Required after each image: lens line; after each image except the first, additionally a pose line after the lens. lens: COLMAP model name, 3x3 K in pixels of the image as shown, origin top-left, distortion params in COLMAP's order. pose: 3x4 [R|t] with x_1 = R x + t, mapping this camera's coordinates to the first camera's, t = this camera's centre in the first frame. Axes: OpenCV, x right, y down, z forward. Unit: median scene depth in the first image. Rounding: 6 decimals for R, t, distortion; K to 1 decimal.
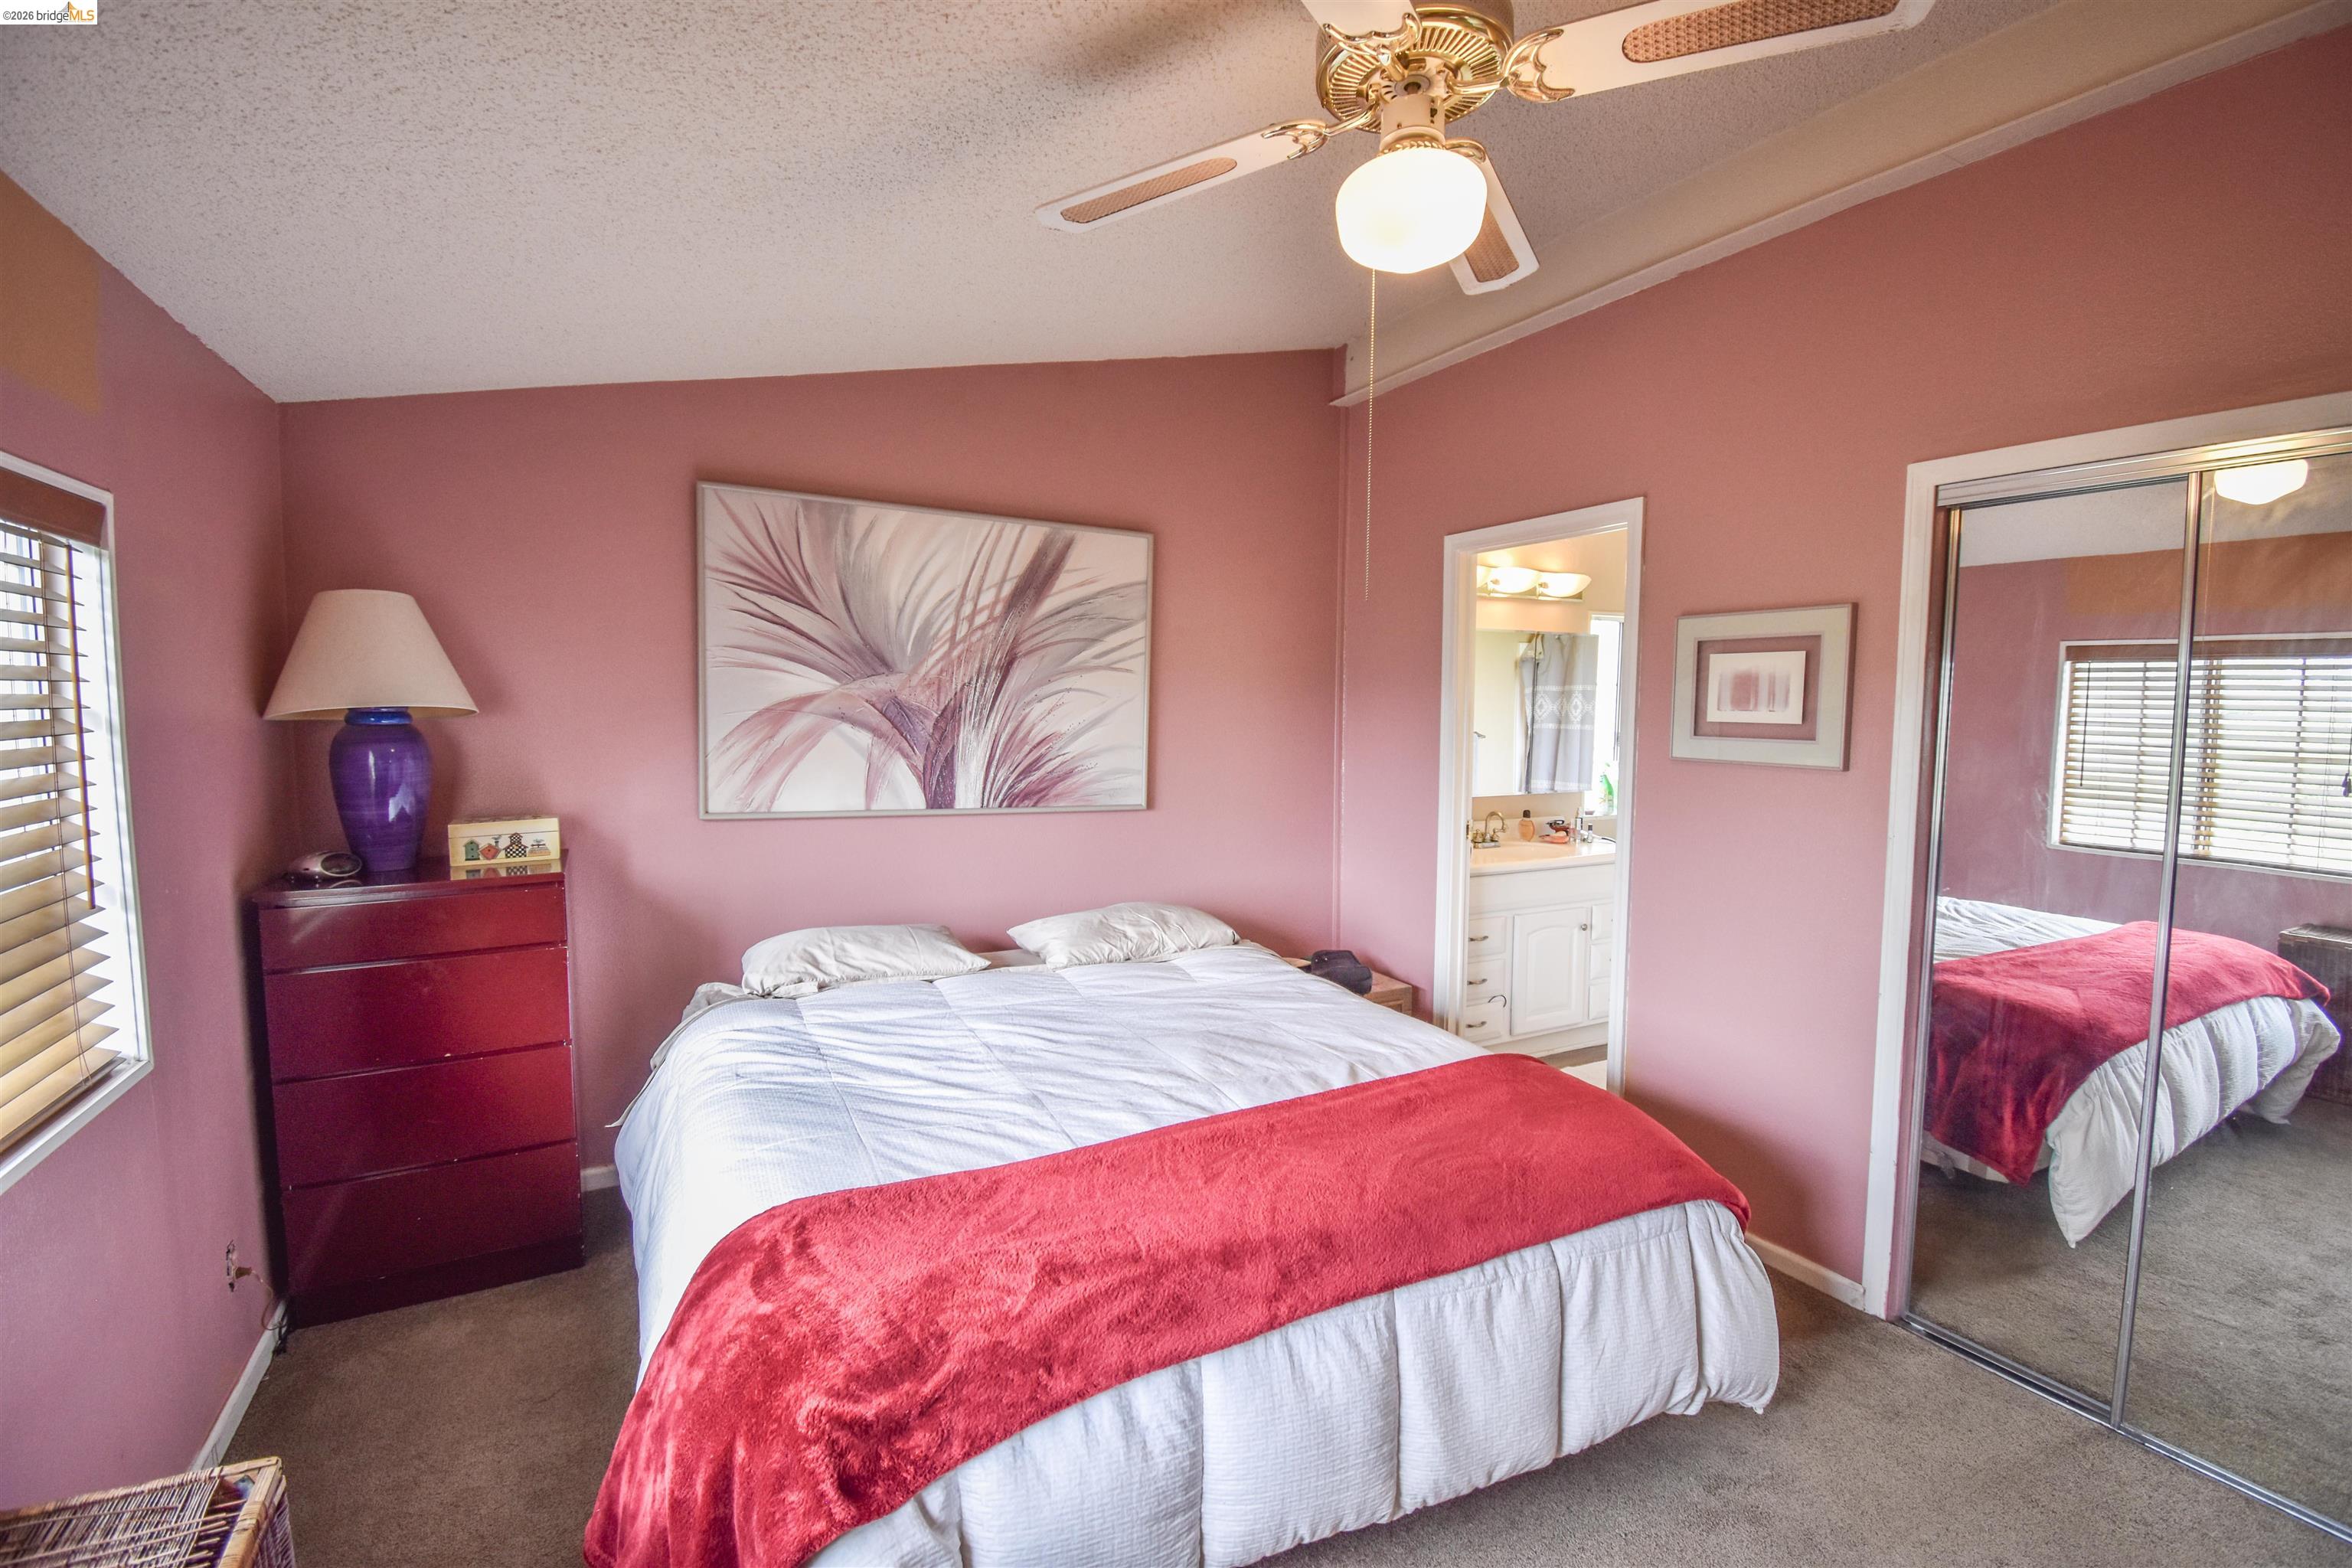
lens RADIAL K [[1030.8, 0, 1181.4], [0, 1030.8, 778.0], [0, 0, 1]] dist [0.024371, -0.028442]
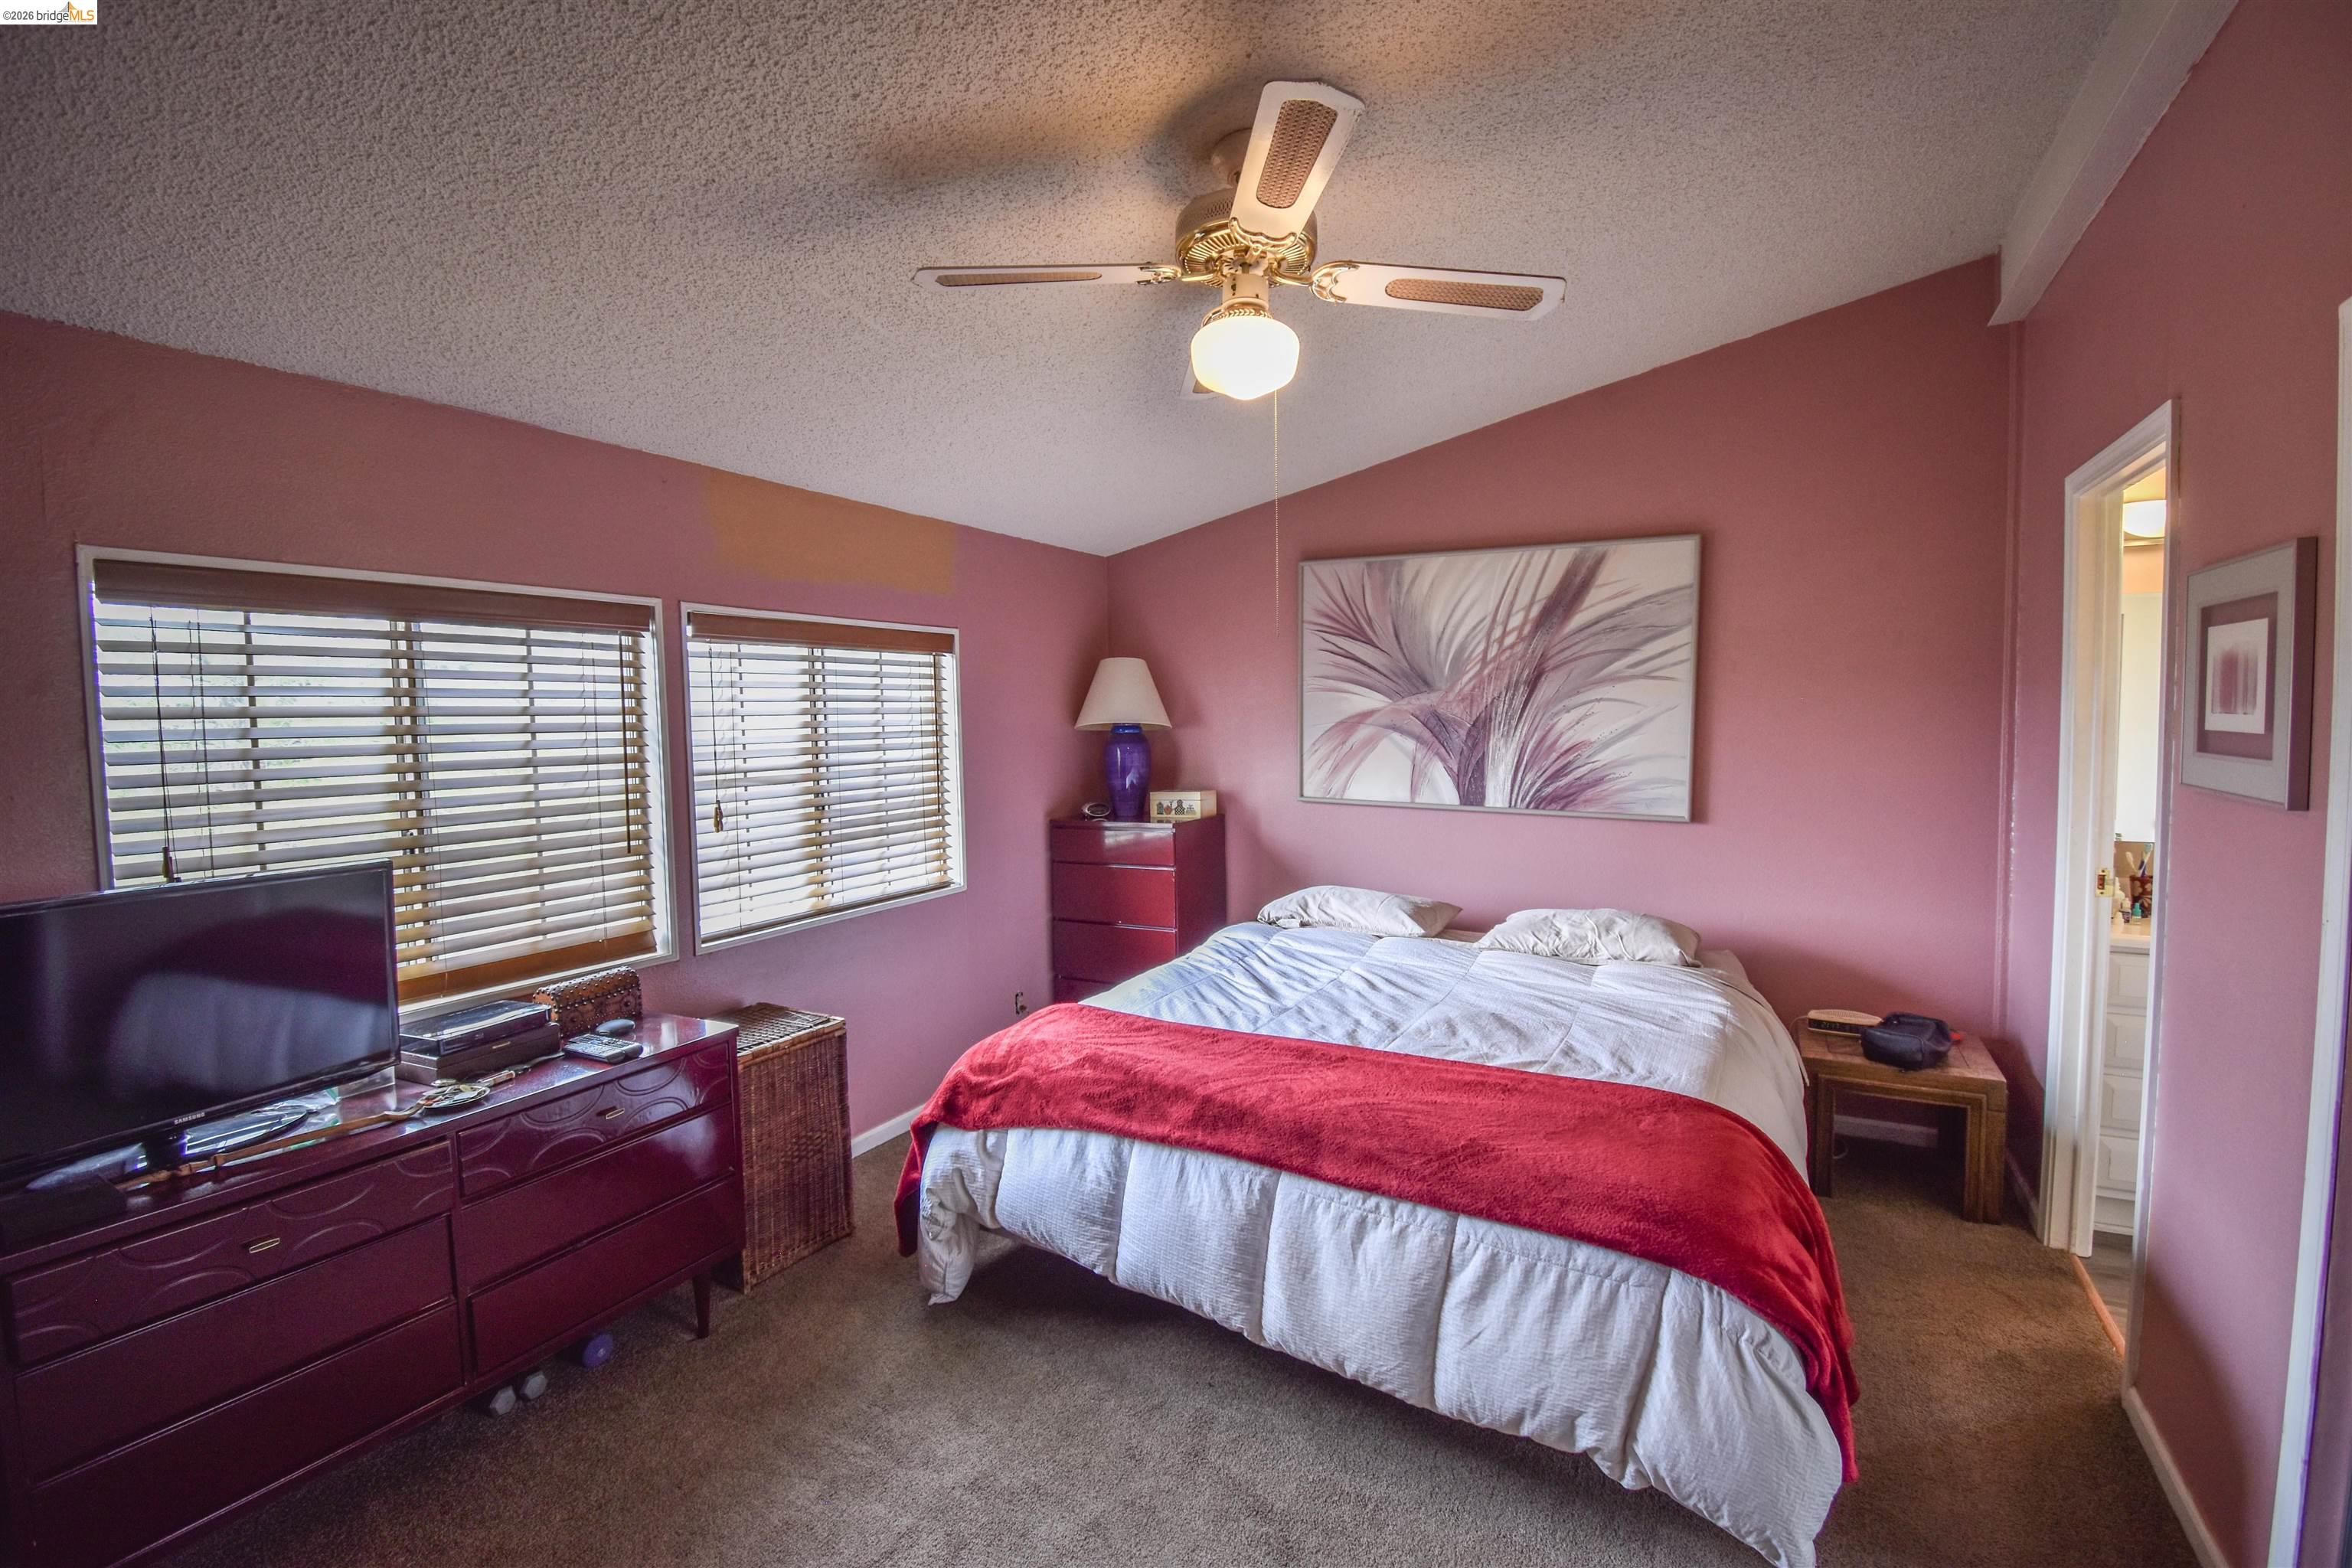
lens RADIAL K [[1030.8, 0, 1181.4], [0, 1030.8, 778.0], [0, 0, 1]] dist [0.024371, -0.028442]
pose [[0.549783, 0.036627, -0.834504, 0.581925], [-0.044544, 0.998902, 0.014497, -0.003753], [0.834119, 0.029202, 0.550811, 0.086934]]
